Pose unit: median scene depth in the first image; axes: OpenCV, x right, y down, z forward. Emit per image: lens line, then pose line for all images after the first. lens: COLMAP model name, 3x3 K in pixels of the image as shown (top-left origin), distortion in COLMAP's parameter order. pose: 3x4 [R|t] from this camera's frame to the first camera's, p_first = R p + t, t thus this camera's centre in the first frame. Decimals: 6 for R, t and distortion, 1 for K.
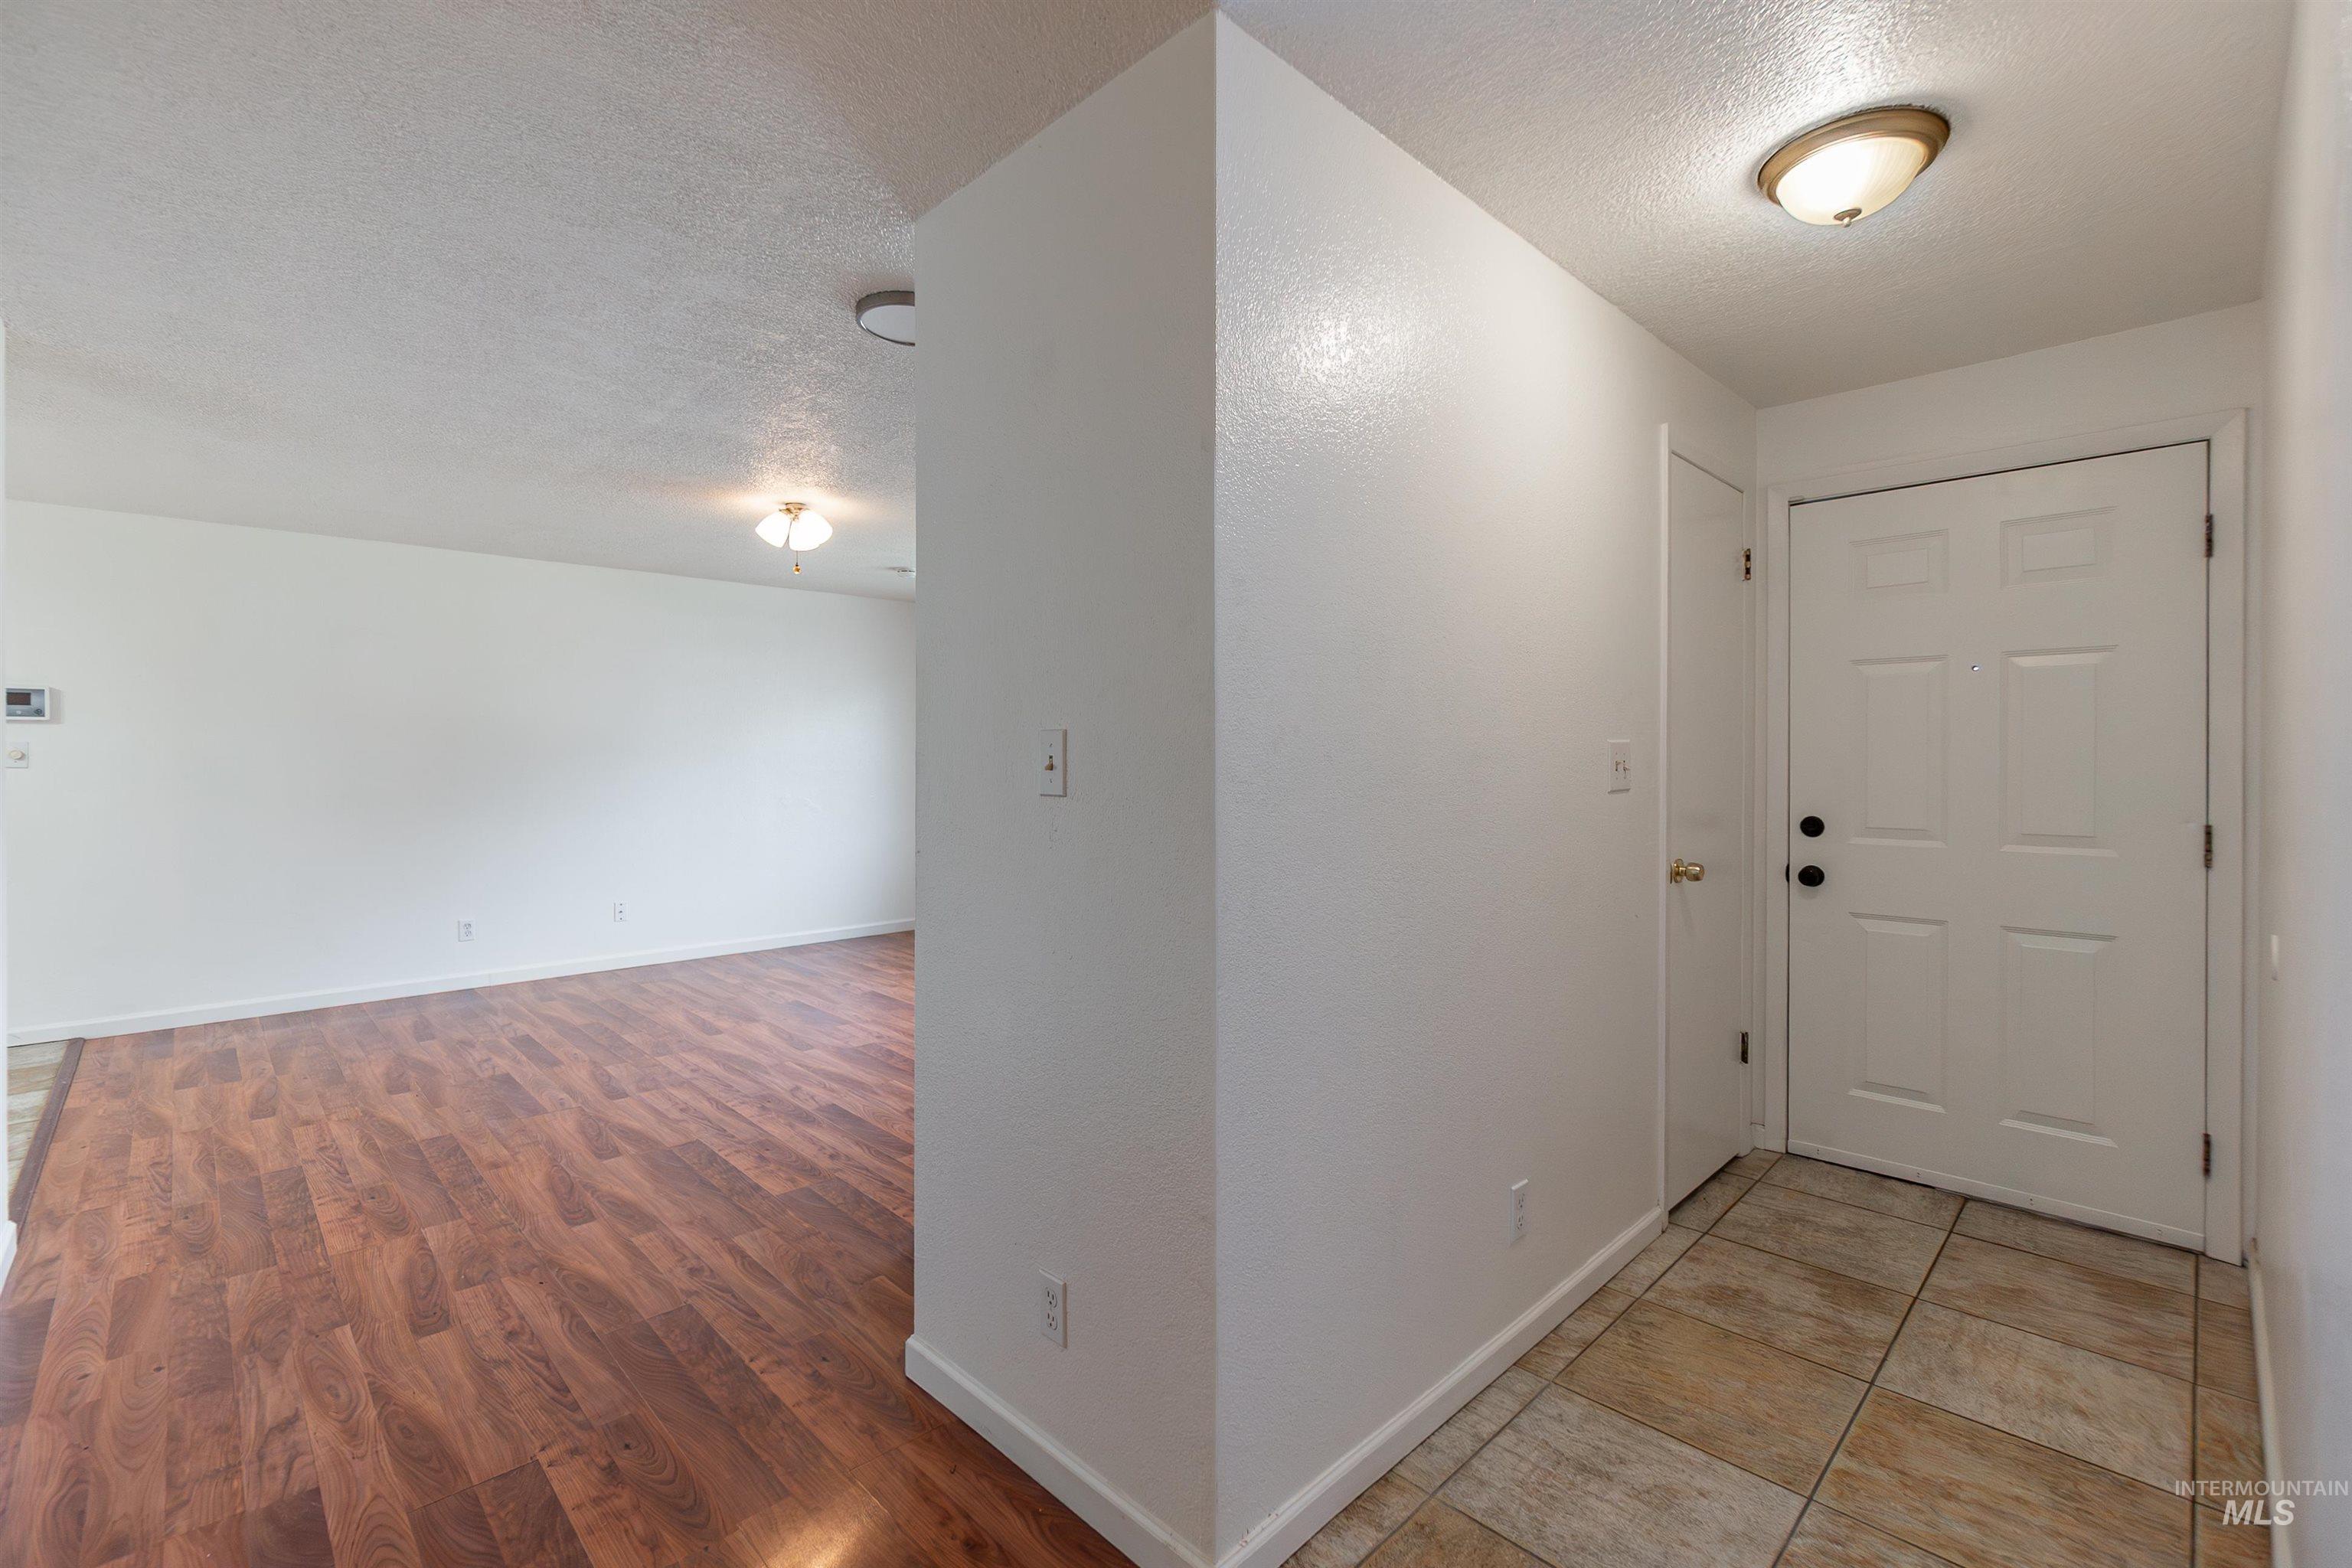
lens RADIAL K [[1016.2, 0, 1163.1], [0, 1016.2, 773.5], [0, 0, 1]] dist [-0.003767, -0.000269]
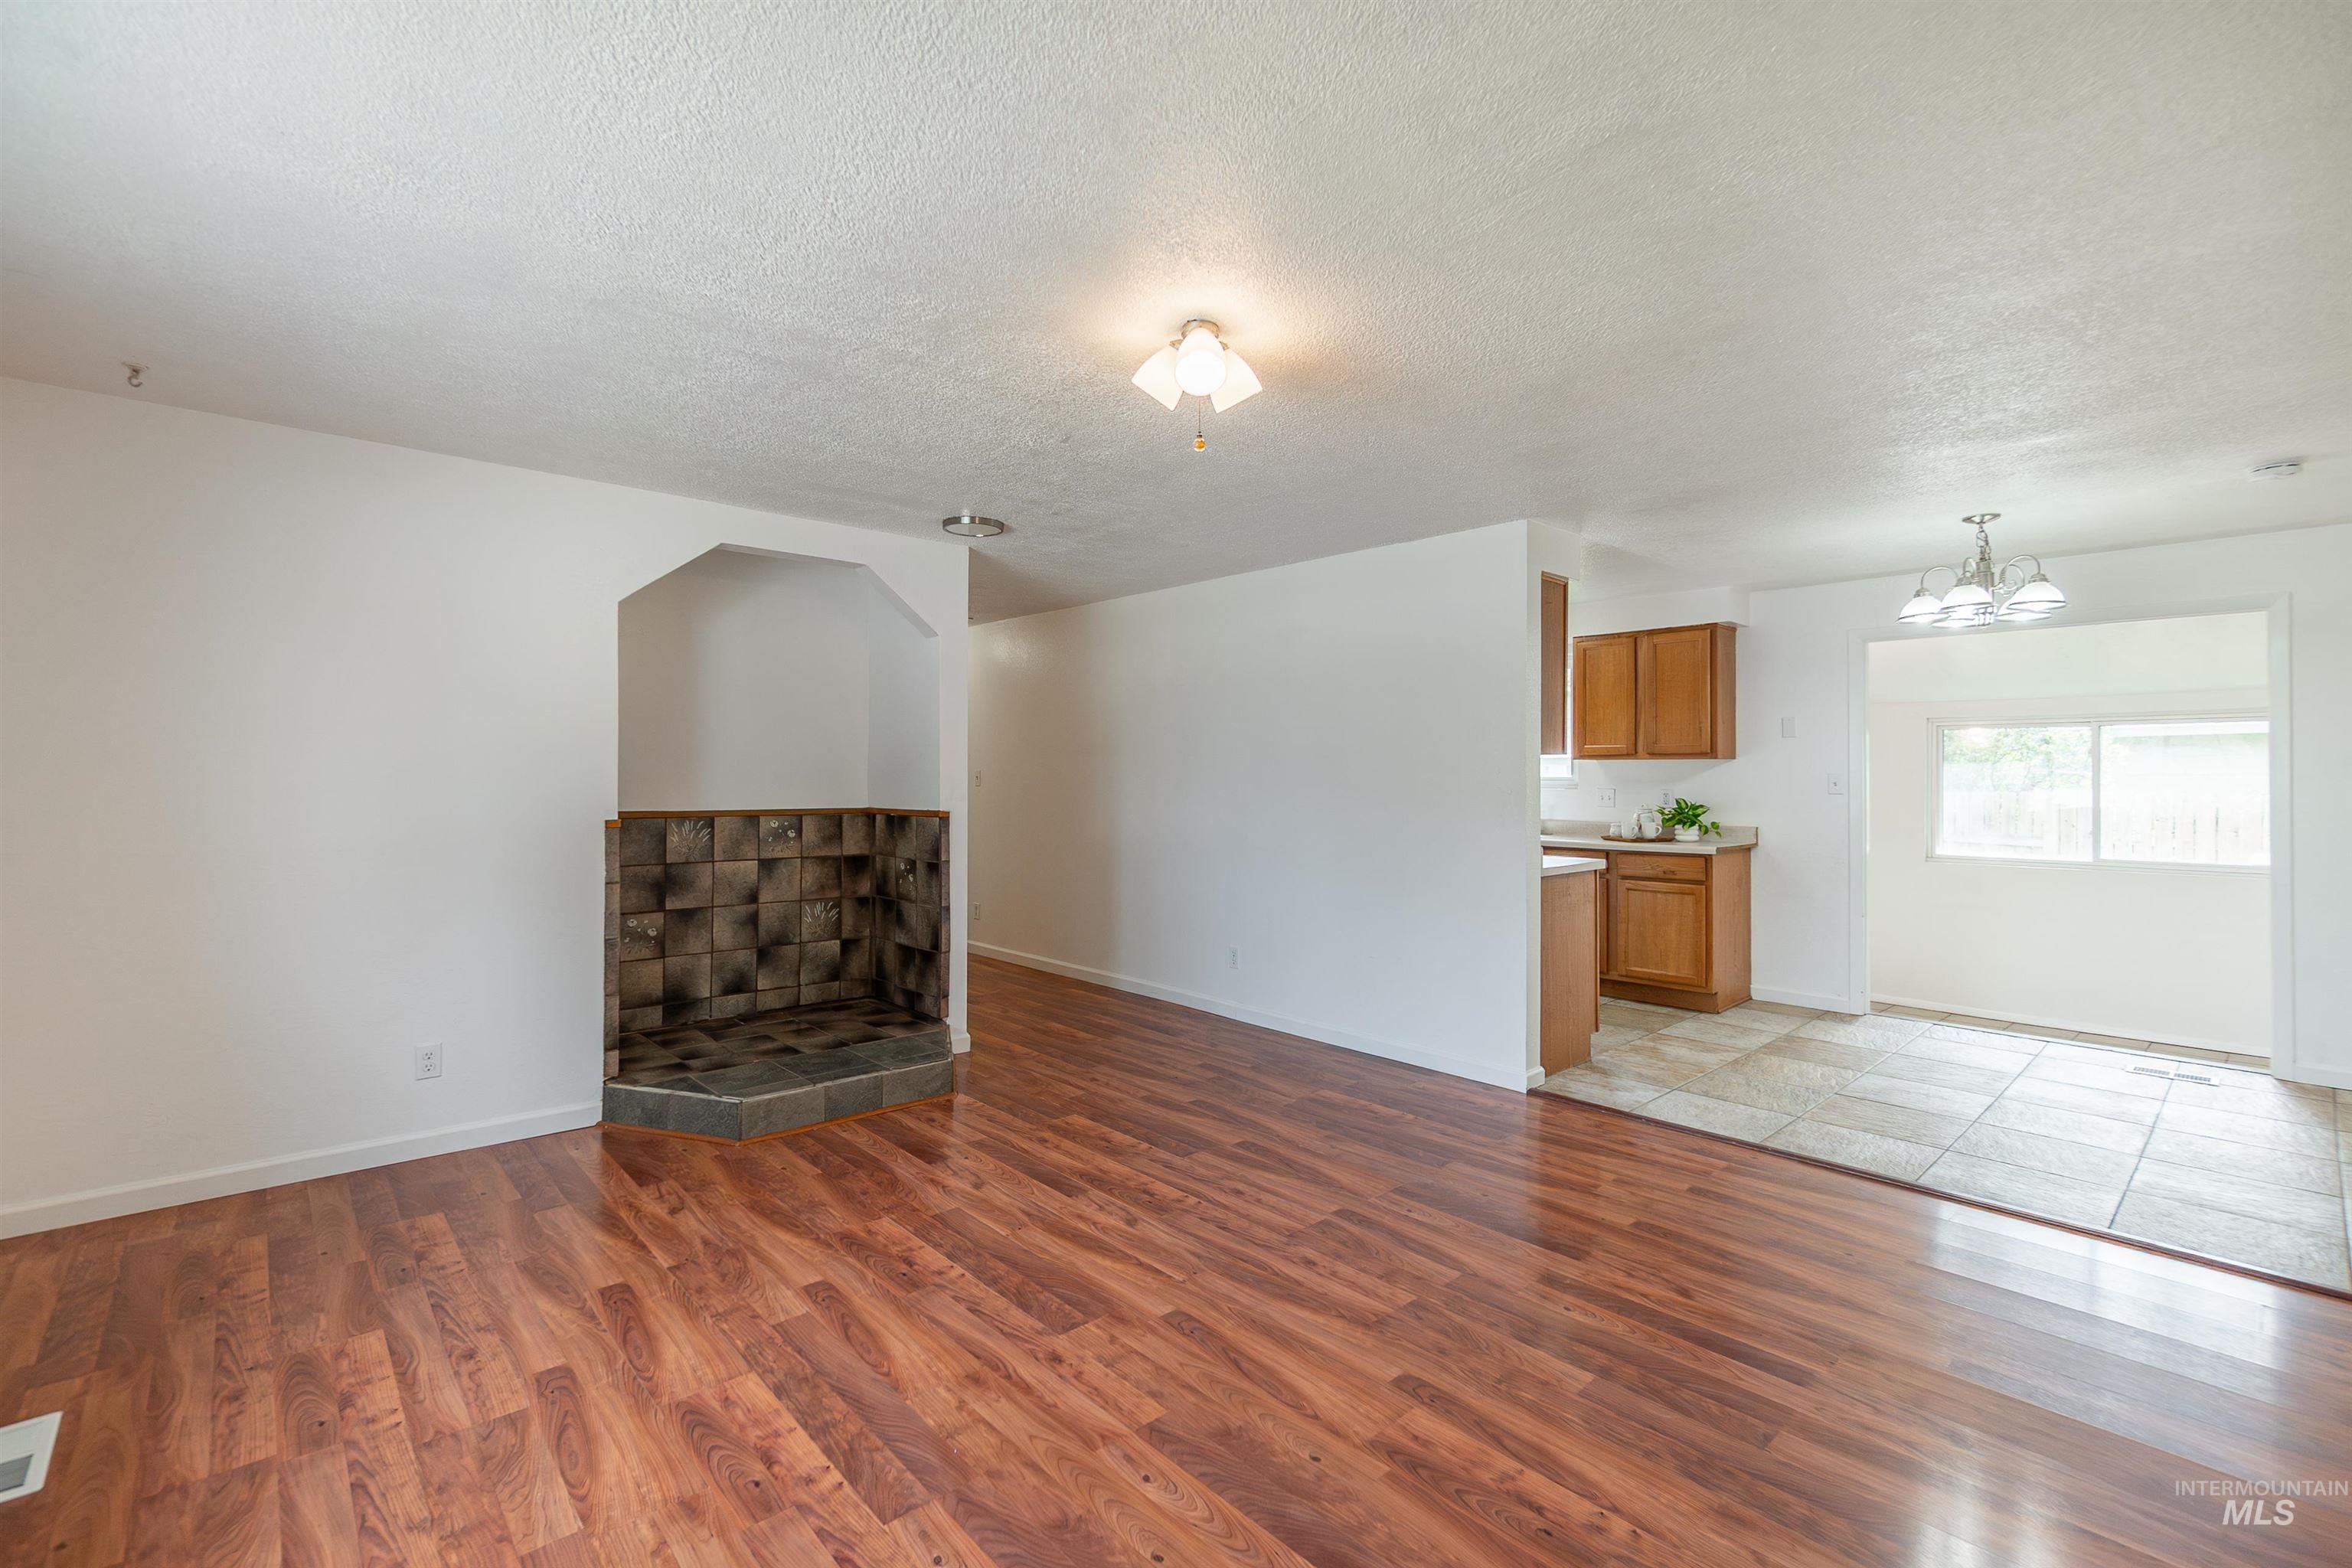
lens RADIAL K [[1023.0, 0, 1151.3], [0, 1023.0, 769.5], [0, 0, 1]] dist [-0.001458, -0.000366]
pose [[-0.998859, -0.008276, 0.047037, -0.432364], [-0.007823, 0.999921, 0.009799, -0.036251], [-0.047115, 0.009420, -0.998845, 1.853980]]
